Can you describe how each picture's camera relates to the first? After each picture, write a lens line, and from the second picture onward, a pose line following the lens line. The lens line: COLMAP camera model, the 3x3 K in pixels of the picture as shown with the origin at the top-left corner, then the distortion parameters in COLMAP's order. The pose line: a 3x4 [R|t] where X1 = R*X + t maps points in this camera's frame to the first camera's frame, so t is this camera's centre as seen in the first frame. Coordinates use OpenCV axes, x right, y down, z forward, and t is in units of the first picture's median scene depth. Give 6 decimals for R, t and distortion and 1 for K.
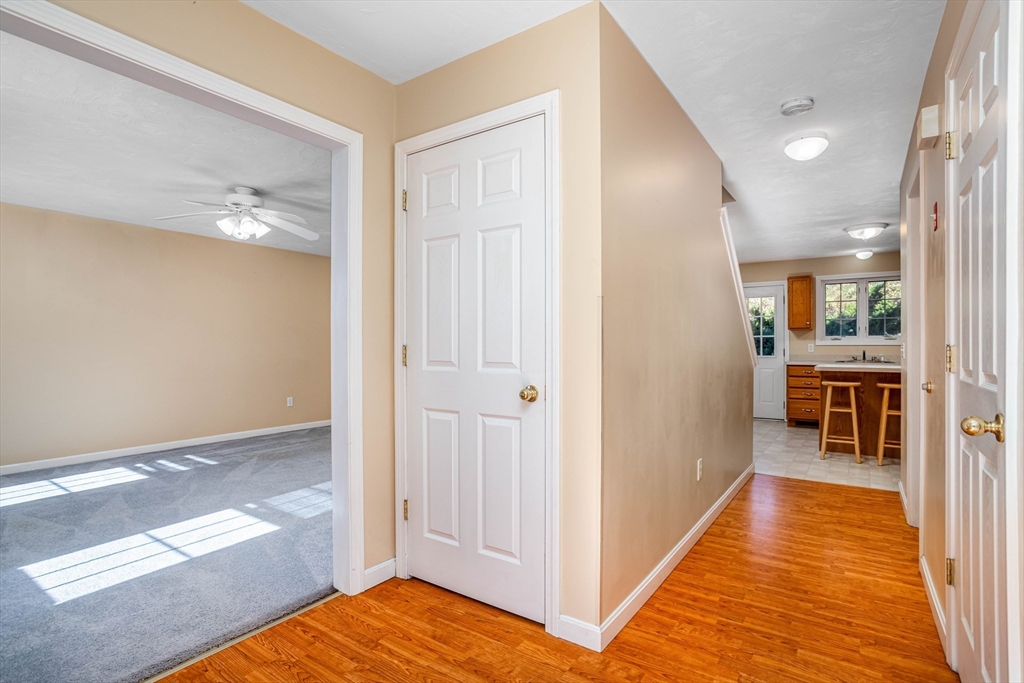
lens RADIAL K [[495.6, 0, 506.0], [0, 495.6, 342.3], [0, 0, 1]] dist [-0.046825, 0.019090]
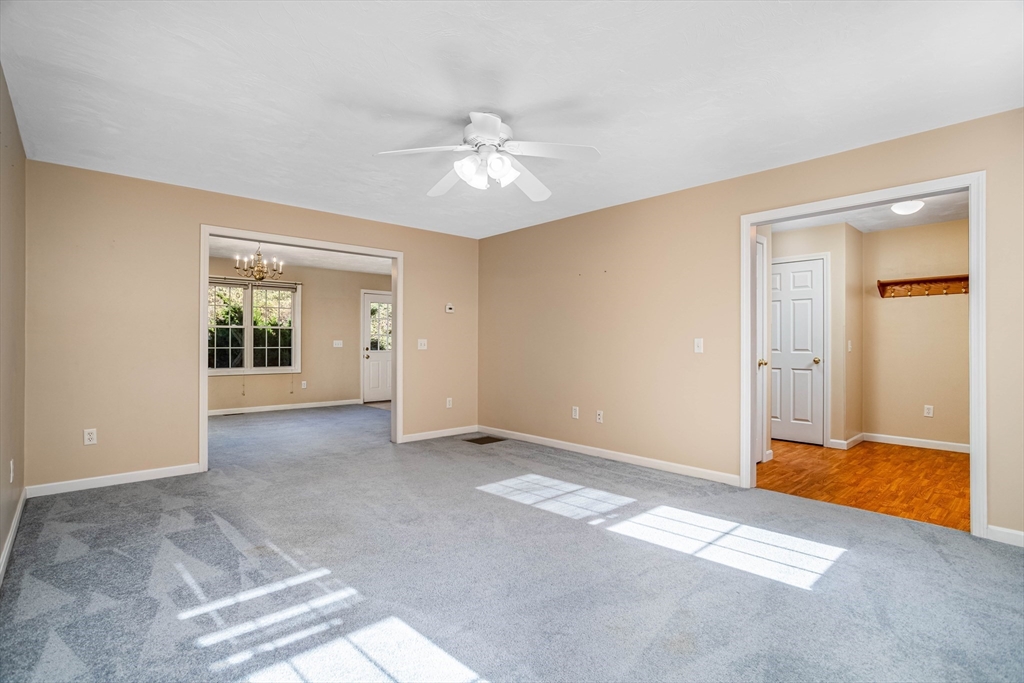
lens RADIAL K [[495.6, 0, 516.8], [0, 495.6, 321.9], [0, 0, 1]] dist [-0.046825, 0.019090]
pose [[0.211149, 0.049963, 0.976176, -1.398055], [-0.014014, 0.998745, -0.048087, 0.020277], [-0.977353, -0.003527, 0.211584, 0.930529]]
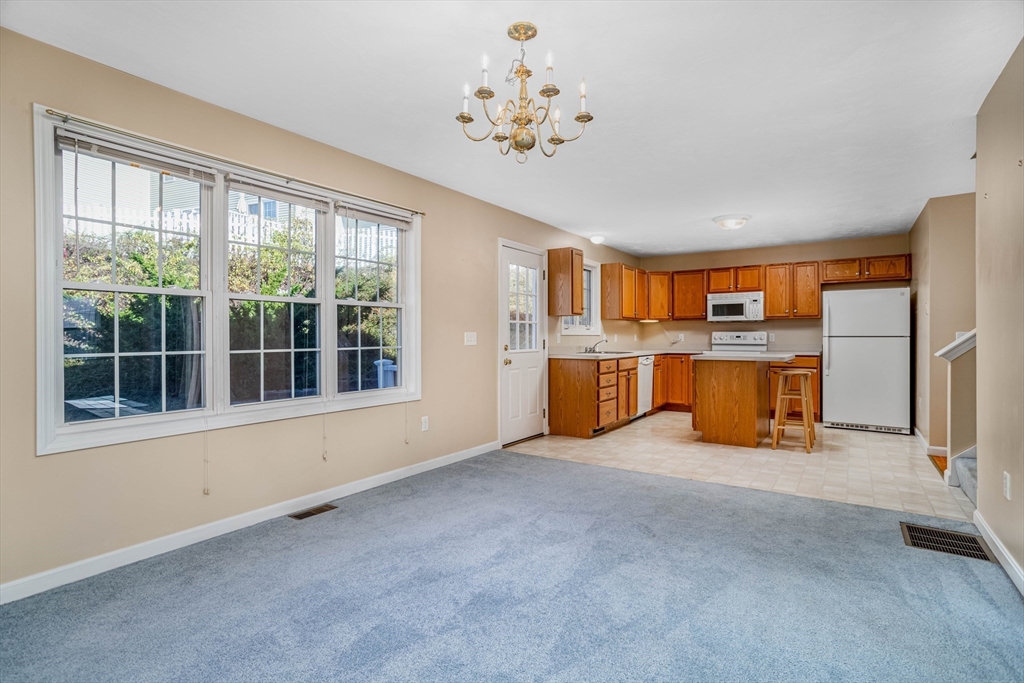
lens RADIAL K [[495.6, 0, 503.3], [0, 495.6, 340.7], [0, 0, 1]] dist [-0.046825, 0.019090]
pose [[-0.003724, -0.004323, 0.999984, -0.432551], [-0.008368, 0.999956, 0.004291, 0.022247], [-0.999958, -0.008352, -0.003760, 2.279315]]
